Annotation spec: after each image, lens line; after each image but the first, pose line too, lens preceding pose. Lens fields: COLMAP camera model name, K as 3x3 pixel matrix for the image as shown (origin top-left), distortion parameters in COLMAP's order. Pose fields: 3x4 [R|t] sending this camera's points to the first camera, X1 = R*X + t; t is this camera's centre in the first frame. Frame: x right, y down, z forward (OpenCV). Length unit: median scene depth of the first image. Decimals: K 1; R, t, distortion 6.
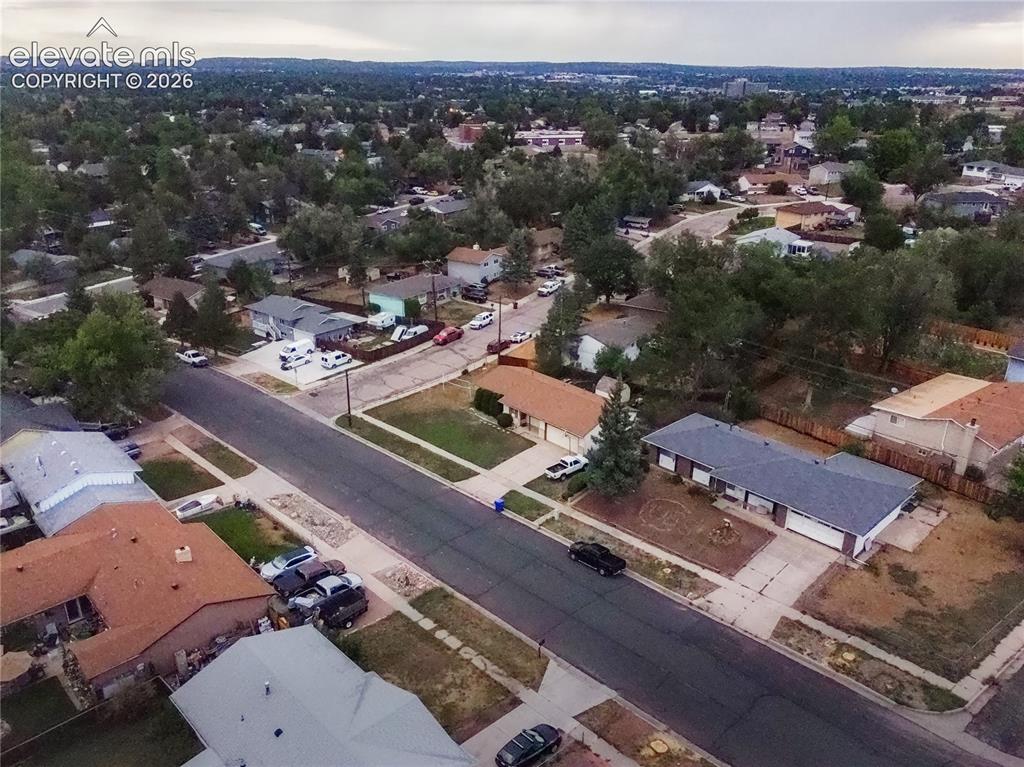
lens RADIAL K [[775.9, 0, 510.8], [0, 775.9, 379.6], [0, 0, 1]] dist [0.002385, -0.006624]
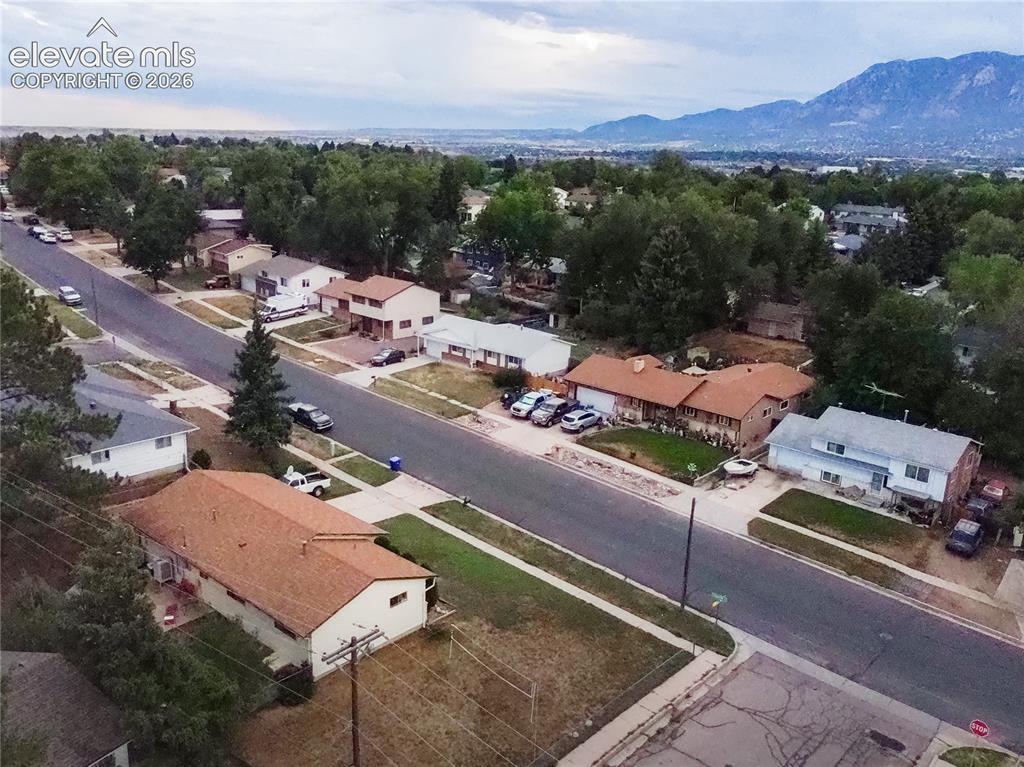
lens RADIAL K [[866.8, 0, 500.5], [0, 866.8, 383.0], [0, 0, 1]] dist [-0.000852, -0.013194]
pose [[-0.996272, -0.026886, -0.081966, -0.036526], [-0.070919, 0.796223, 0.600833, -0.360975], [0.049110, 0.604406, -0.795161, 1.263105]]
